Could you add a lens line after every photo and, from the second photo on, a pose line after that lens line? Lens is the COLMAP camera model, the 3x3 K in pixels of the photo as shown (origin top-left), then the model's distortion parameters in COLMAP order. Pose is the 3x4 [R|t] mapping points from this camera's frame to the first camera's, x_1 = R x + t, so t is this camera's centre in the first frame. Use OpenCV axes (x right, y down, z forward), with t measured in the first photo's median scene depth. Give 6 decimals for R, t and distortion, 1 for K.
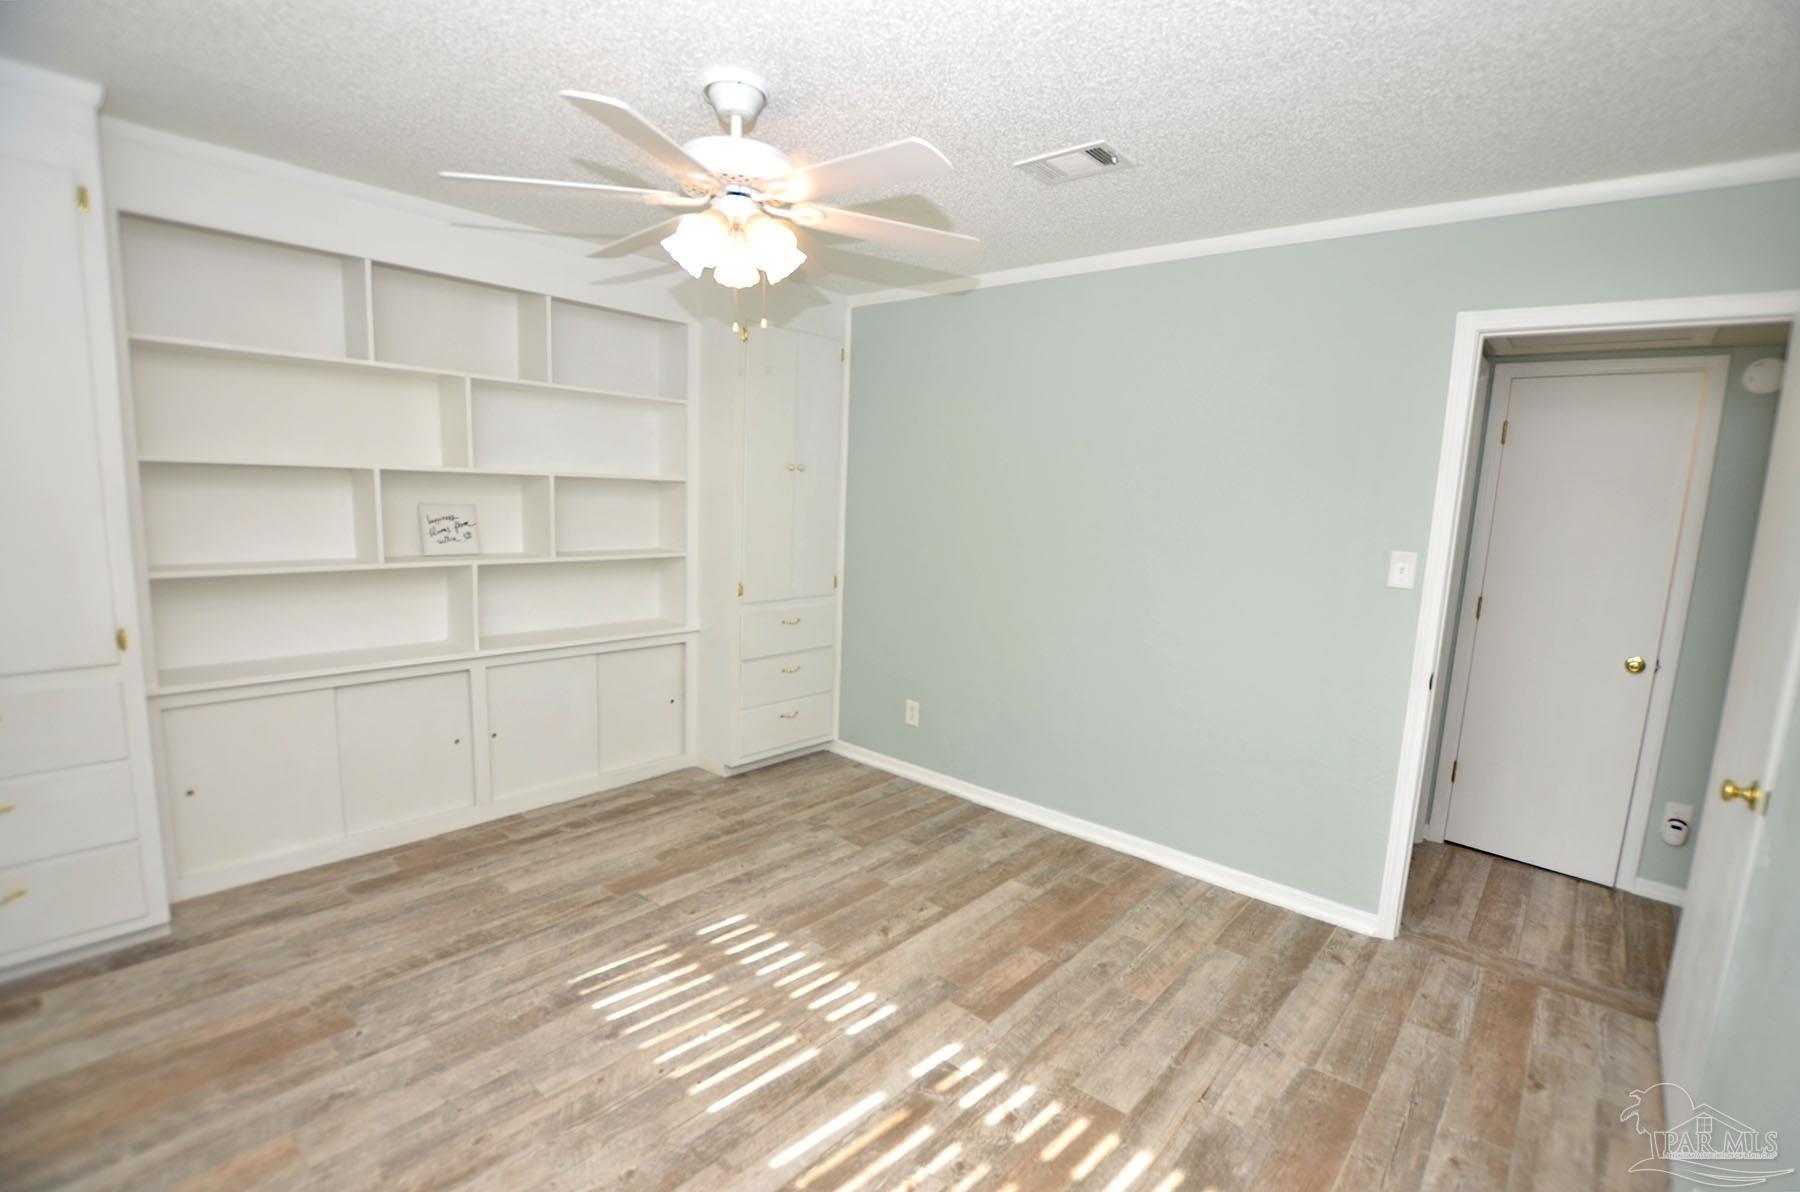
lens RADIAL K [[819.7, 0, 930.3], [0, 819.7, 605.2], [0, 0, 1]] dist [-0.028293, -0.000468]
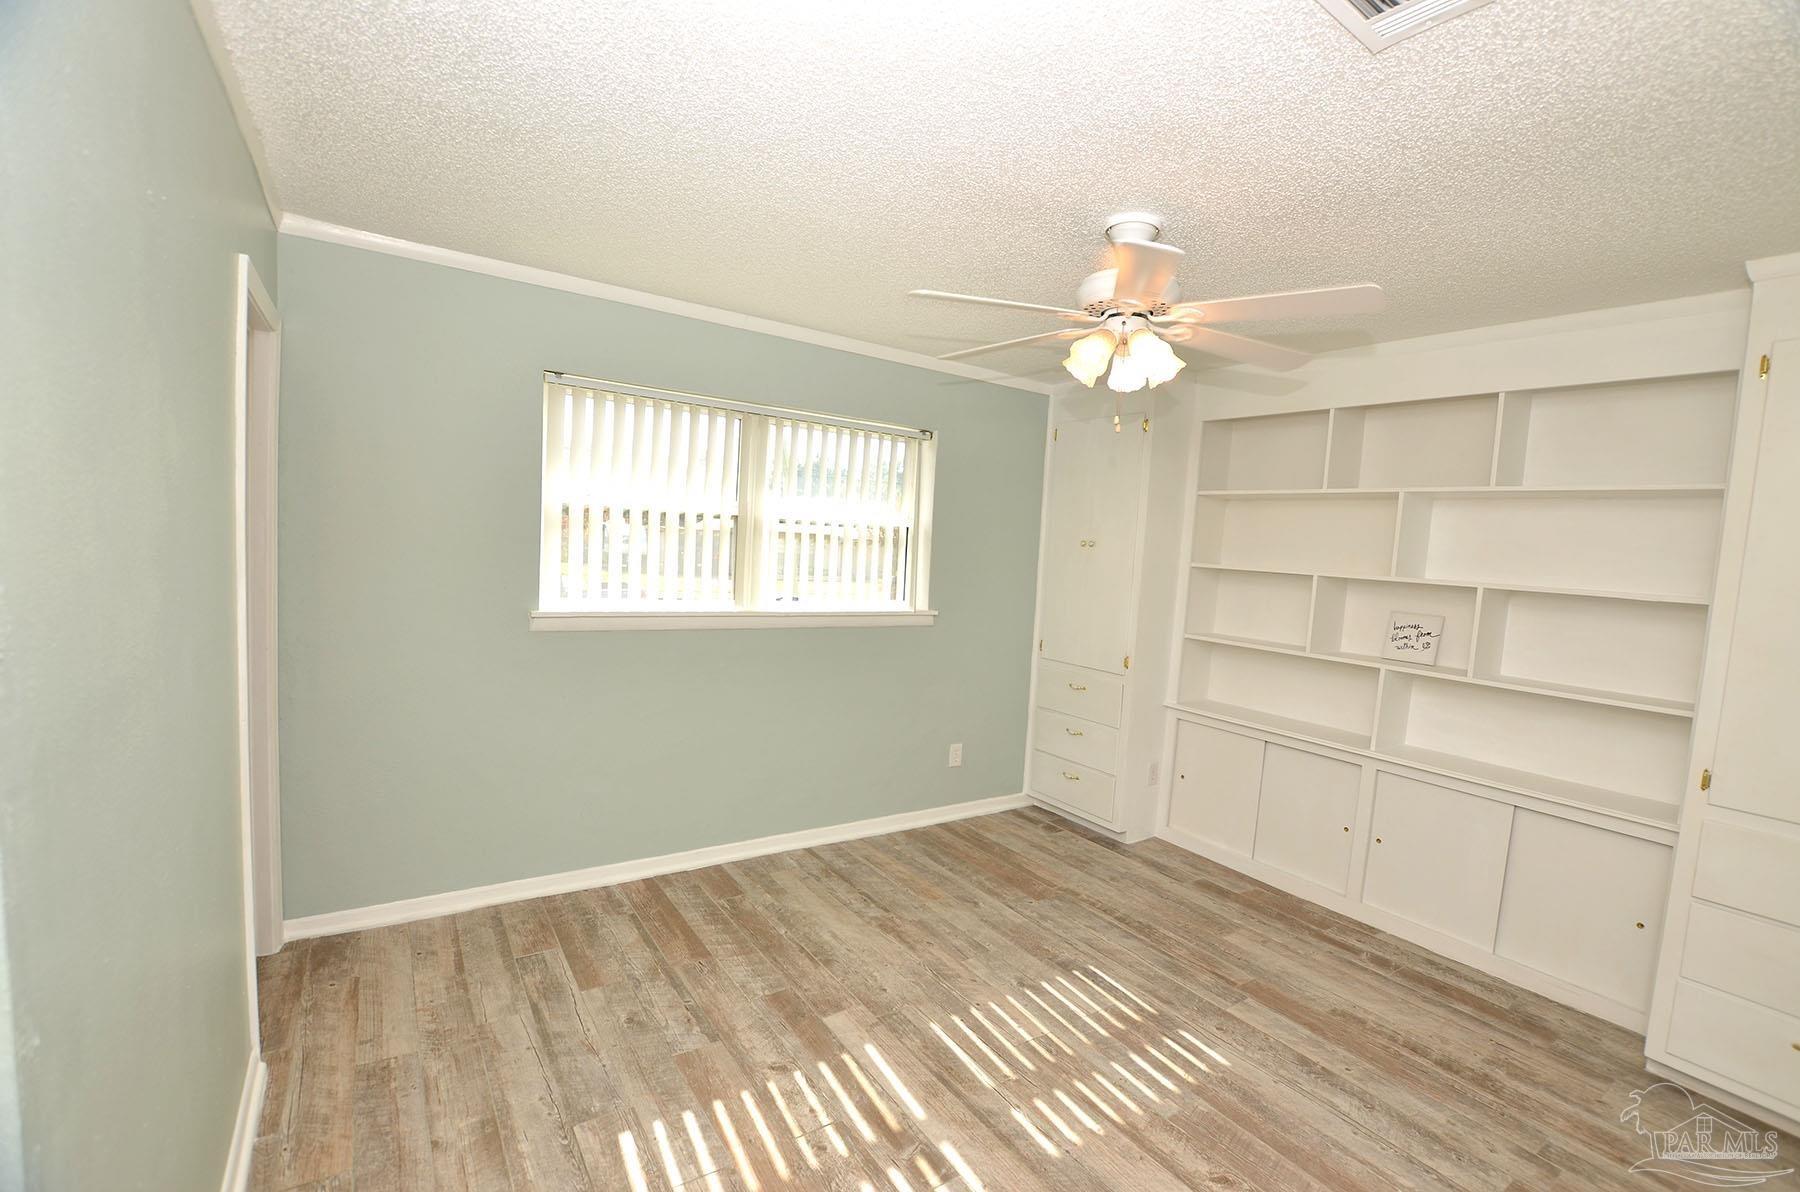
lens RADIAL K [[777.4, 0, 900.0], [0, 777.4, 596.0], [0, 0, 1]] dist [-0.032887, 0.000291]
pose [[-0.272886, 0.002378, -0.962043, 0.650807], [-0.210933, 0.975517, 0.062242, -0.083644], [0.938638, 0.219911, -0.265704, 0.780152]]
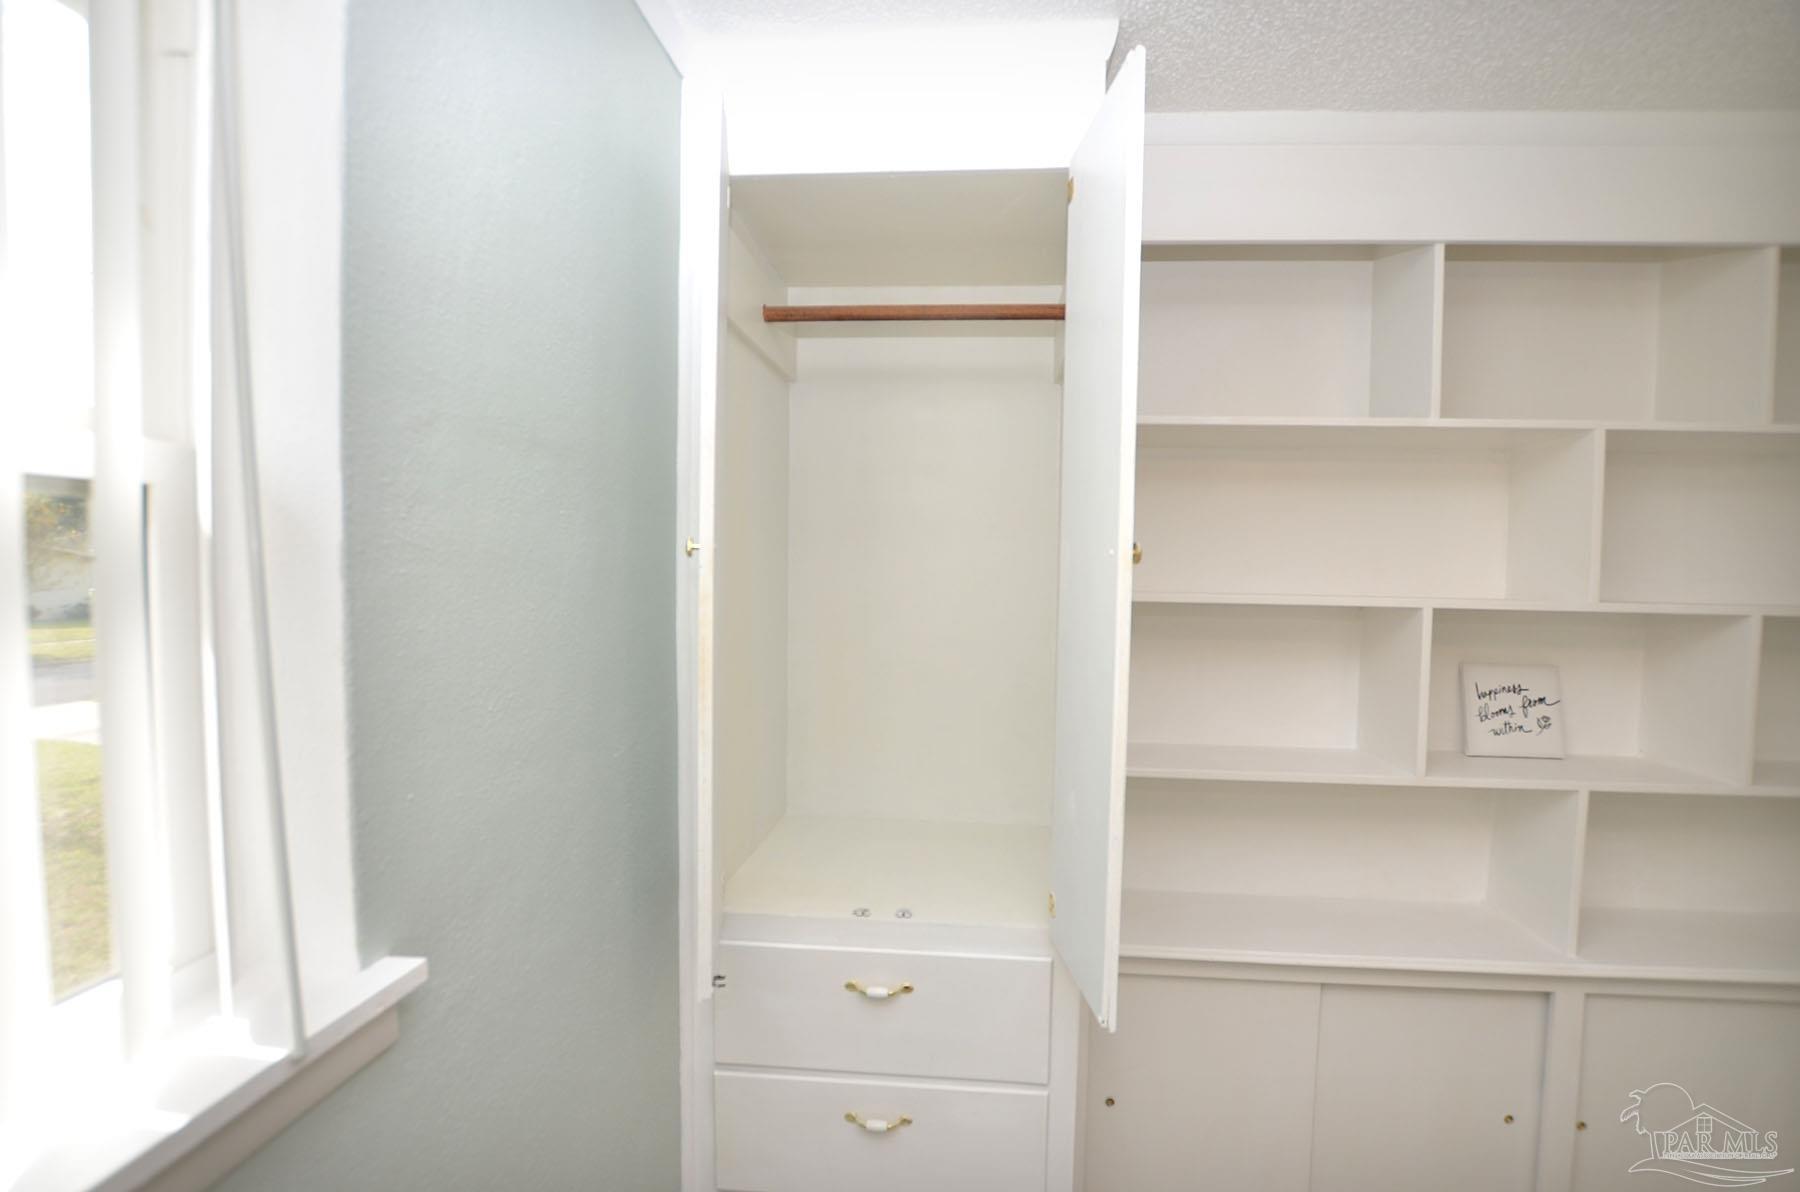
lens RADIAL K [[819.7, 0, 930.3], [0, 819.7, 605.2], [0, 0, 1]] dist [-0.028293, -0.000468]
pose [[0.562517, 0.001009, -0.826785, -0.442354], [-0.107878, 0.991540, -0.072187, -0.100339], [0.819718, 0.129799, 0.557866, 0.436421]]
